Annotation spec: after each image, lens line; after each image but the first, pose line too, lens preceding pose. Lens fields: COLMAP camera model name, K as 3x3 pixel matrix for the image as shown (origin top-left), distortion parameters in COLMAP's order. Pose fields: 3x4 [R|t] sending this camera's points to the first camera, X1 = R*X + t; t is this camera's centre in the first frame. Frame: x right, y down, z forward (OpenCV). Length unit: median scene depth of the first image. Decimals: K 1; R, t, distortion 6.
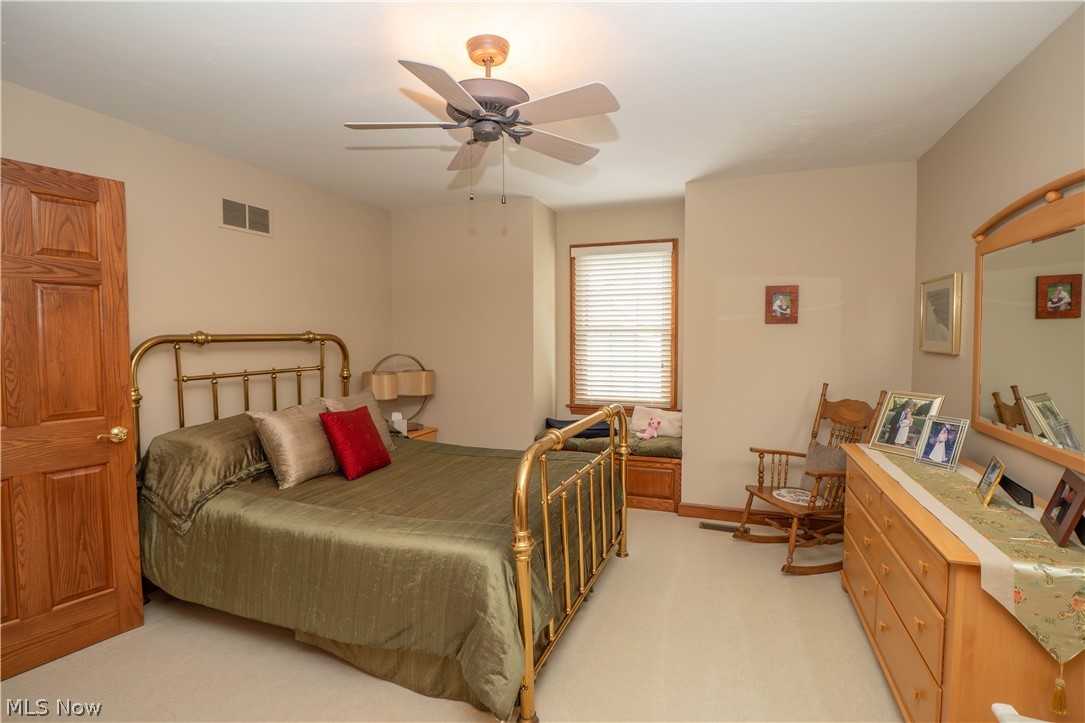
lens RADIAL K [[545.3, 0, 523.8], [0, 545.3, 362.2], [0, 0, 1]] dist [-0.041194, 0.000181]
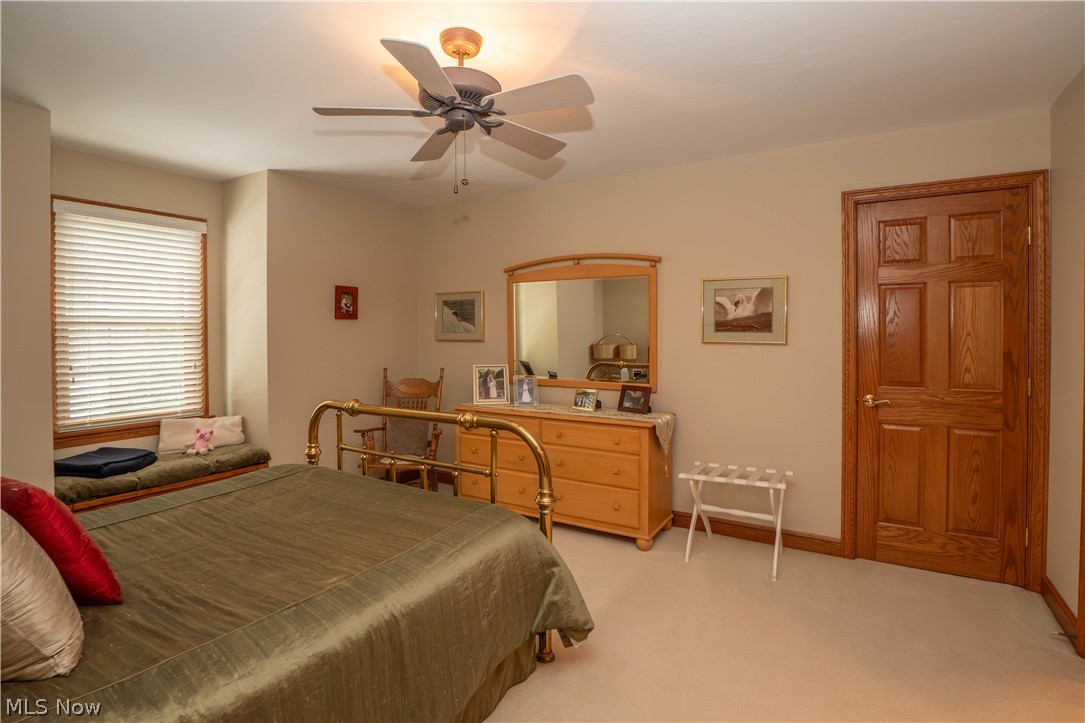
lens RADIAL K [[545.0, 0, 542.8], [0, 545.0, 338.2], [0, 0, 1]] dist [-0.003540, -0.000418]
pose [[0.177591, -0.009204, 0.984061, -0.740550], [0.054518, 0.998513, -0.000500, -0.010615], [-0.982593, 0.053737, 0.177829, 0.493159]]
